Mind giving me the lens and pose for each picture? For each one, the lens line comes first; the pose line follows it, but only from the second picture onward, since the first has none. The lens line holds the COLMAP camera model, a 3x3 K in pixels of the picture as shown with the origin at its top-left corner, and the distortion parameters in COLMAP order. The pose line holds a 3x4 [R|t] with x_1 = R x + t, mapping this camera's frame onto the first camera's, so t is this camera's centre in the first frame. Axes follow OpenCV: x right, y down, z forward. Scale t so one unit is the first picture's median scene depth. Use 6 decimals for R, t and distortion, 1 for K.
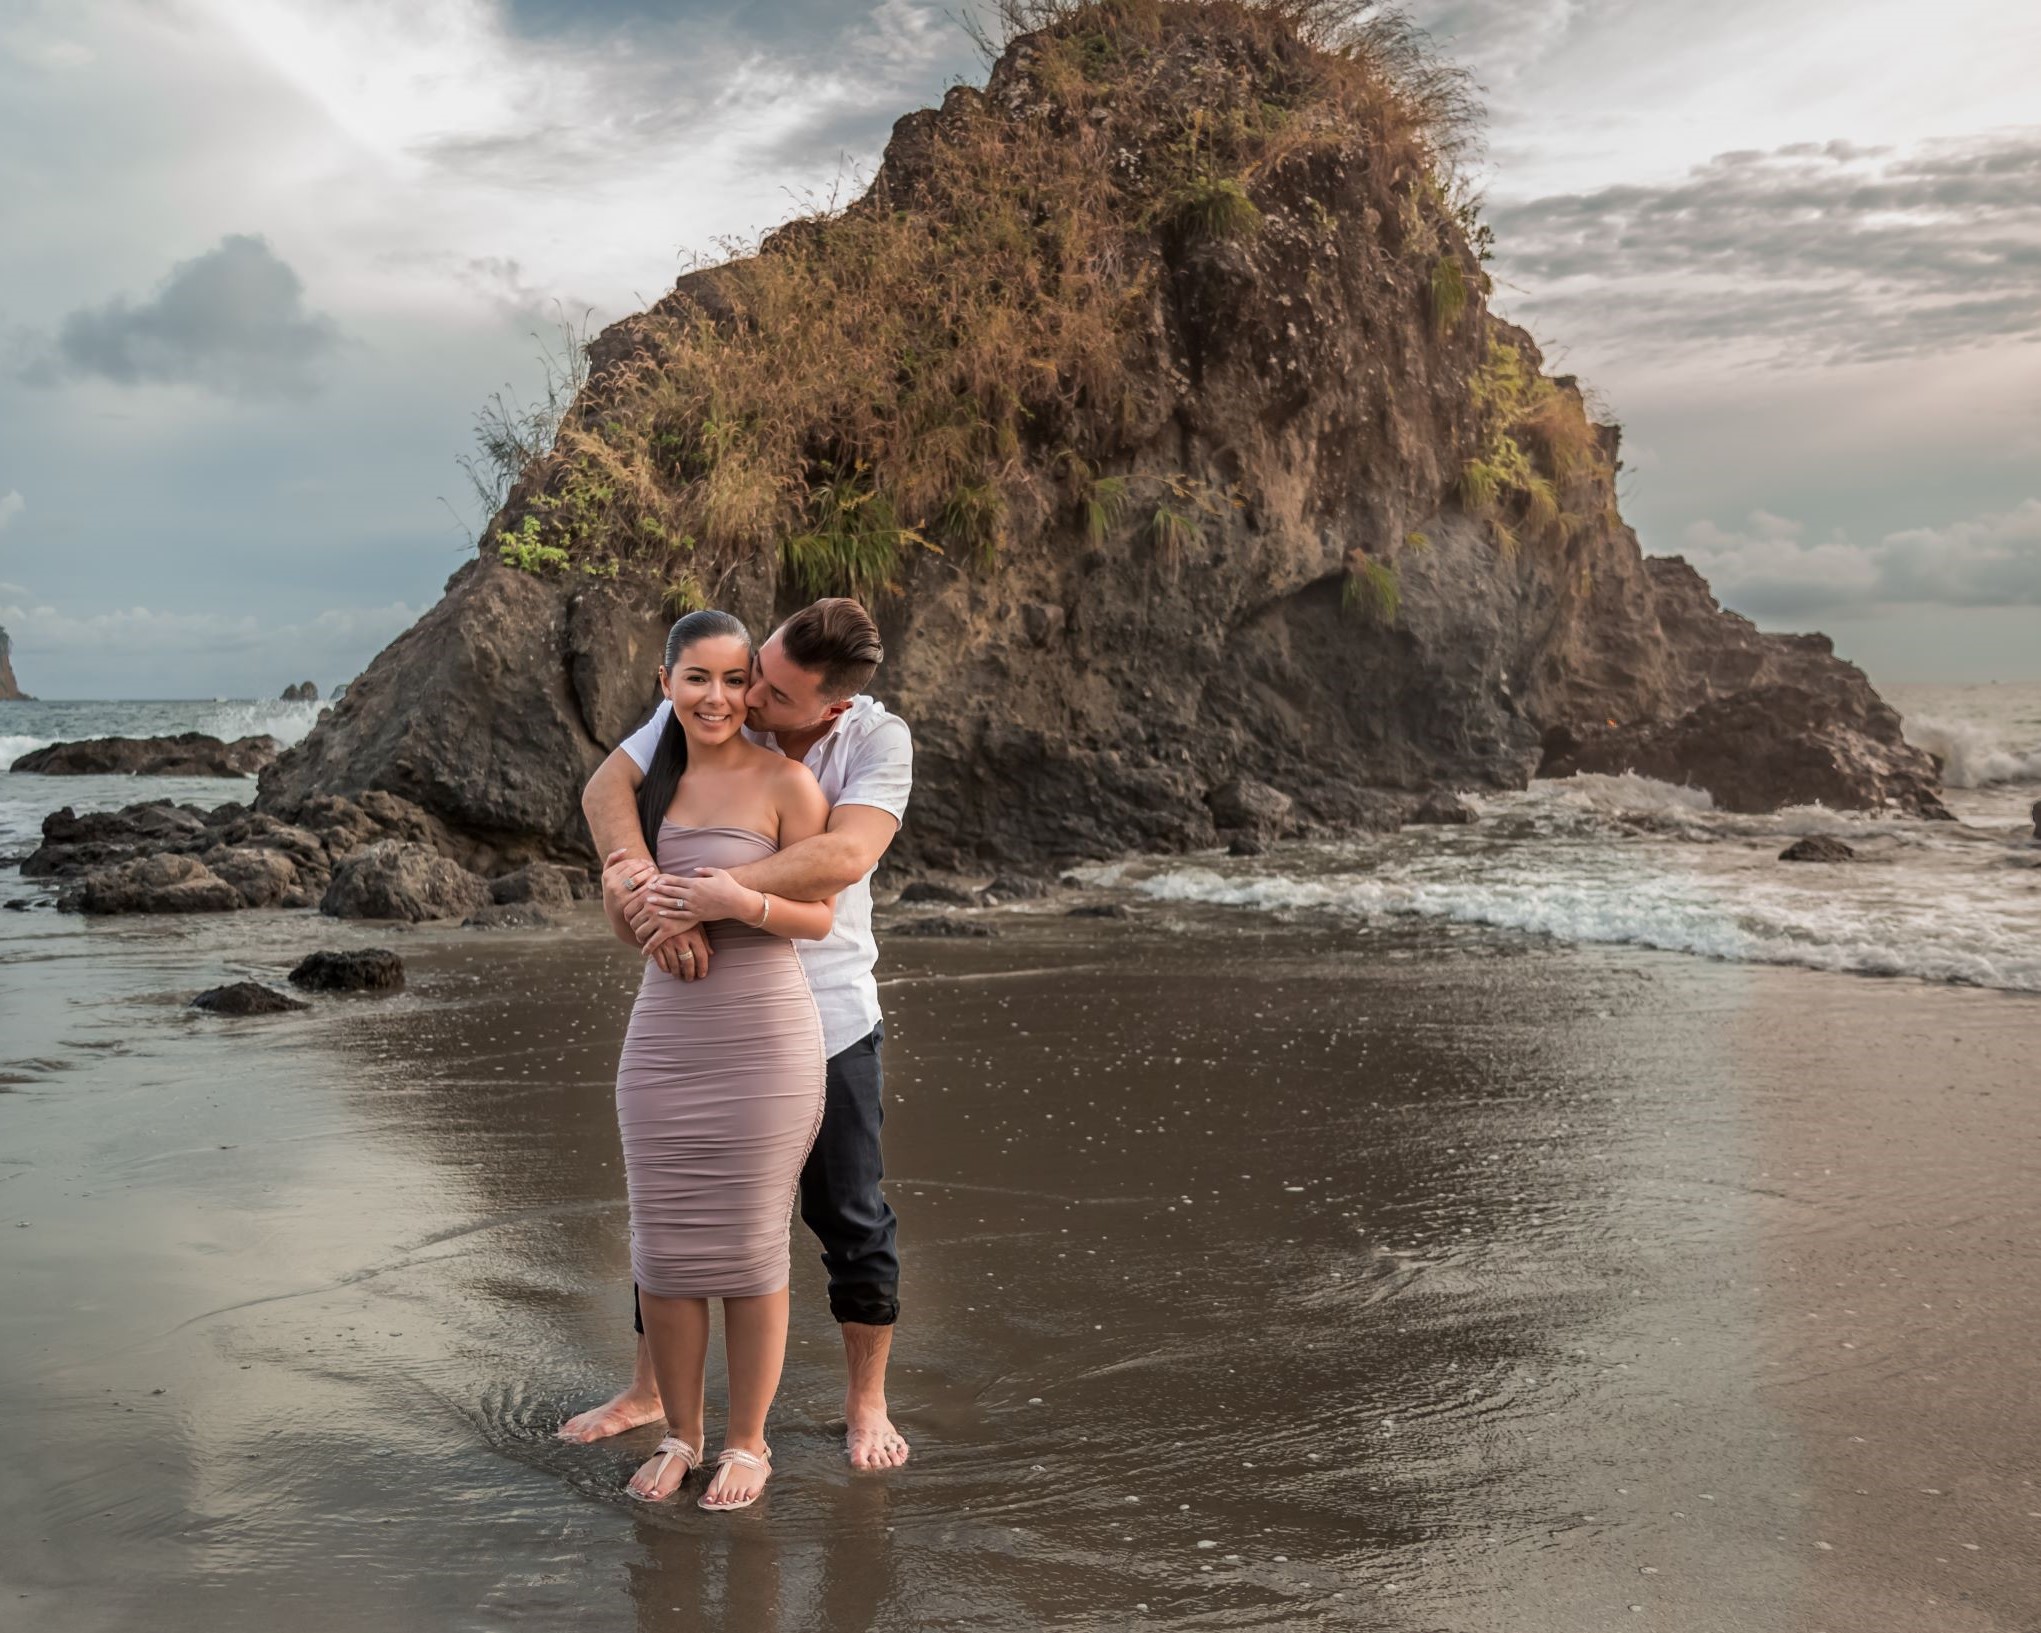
lens RADIAL K [[2107.0, 0, 1012.1], [0, 2107.0, 835.4], [0, 0, 1]] dist [0.040349, 0.000000]
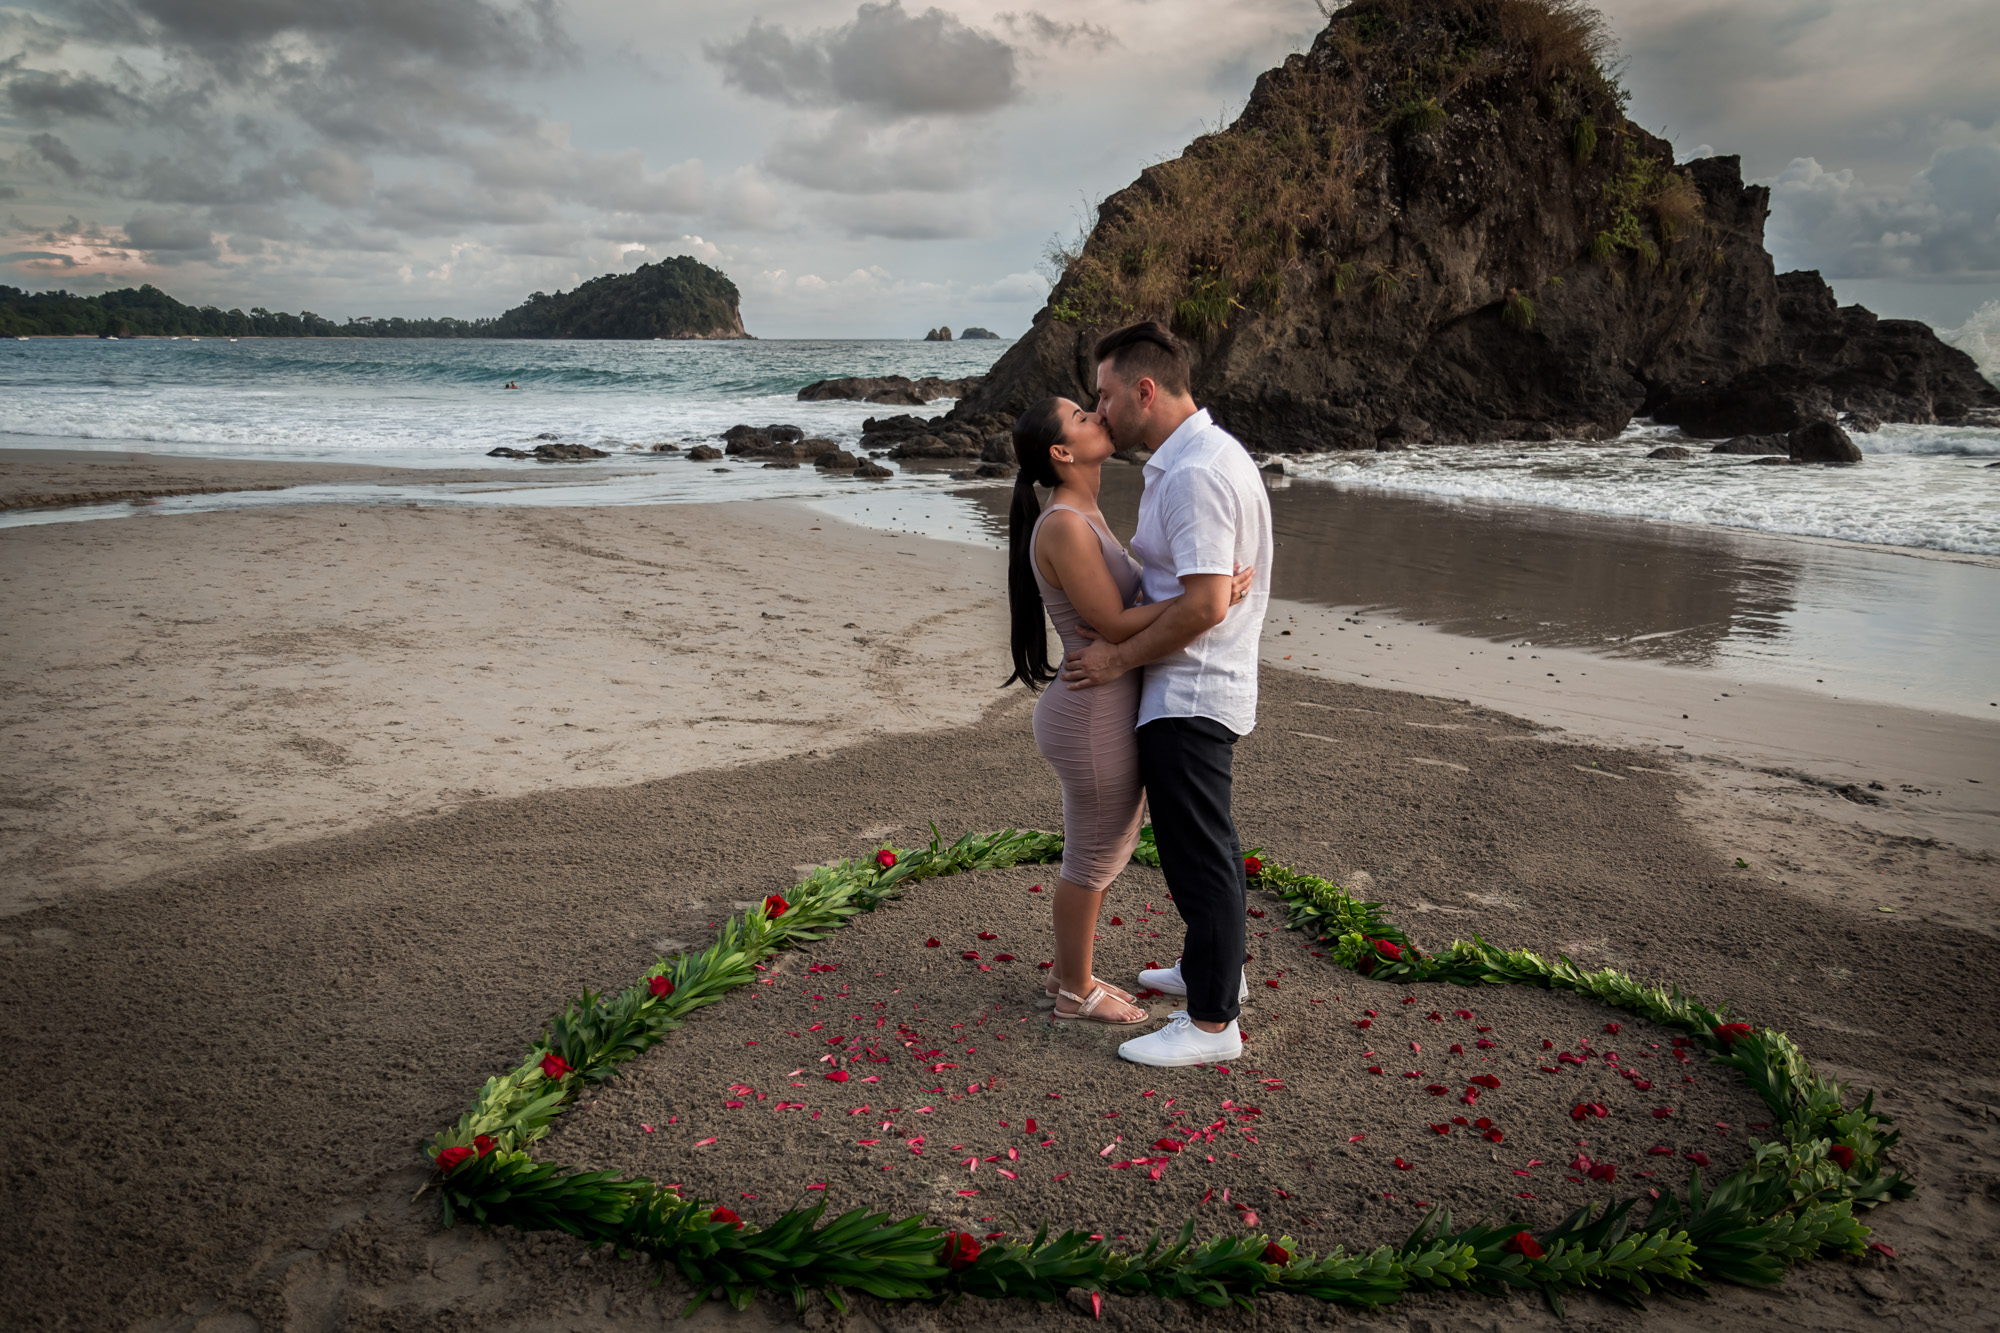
lens RADIAL K [[1625.0, 0, 993.7], [0, 1625.0, 670.3], [0, 0, 1]] dist [0.025342, 0.000870]
pose [[0.957879, 0.063017, -0.280174, 0.171964], [-0.024971, 0.990209, 0.137344, 0.011909], [0.286085, -0.124563, 0.950073, -0.600859]]
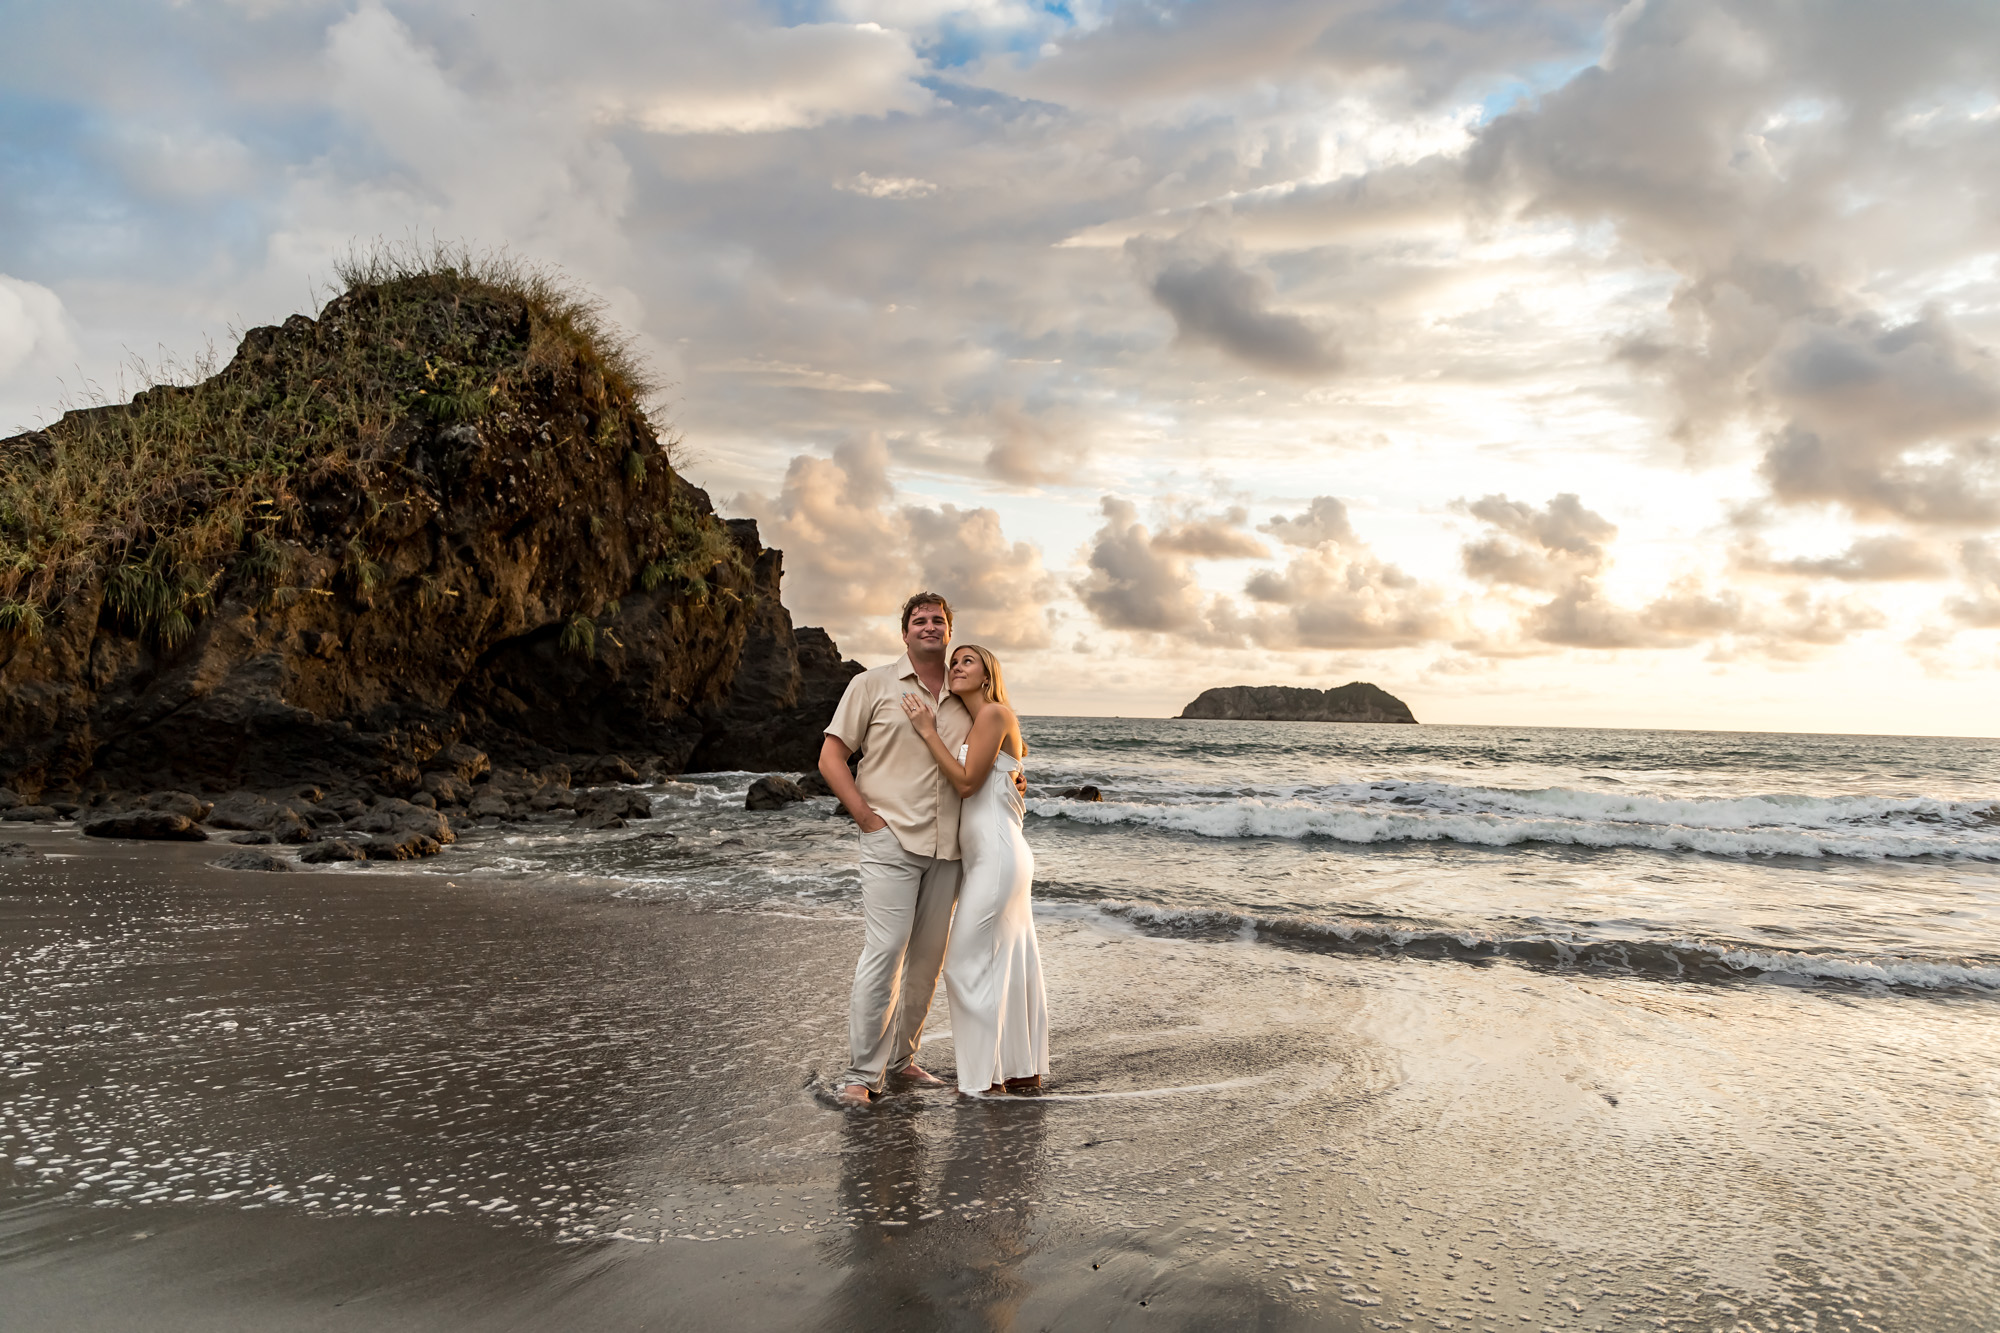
lens RADIAL K [[1350.5, 0, 1009.7], [0, 1350.5, 672.3], [0, 0, 1]] dist [0.009308, 0.001557]
pose [[0.935601, 0.036011, 0.351217, 0.132285], [-0.002030, 0.995317, -0.096645, 0.018883], [-0.353053, 0.089708, 0.931293, -0.139598]]
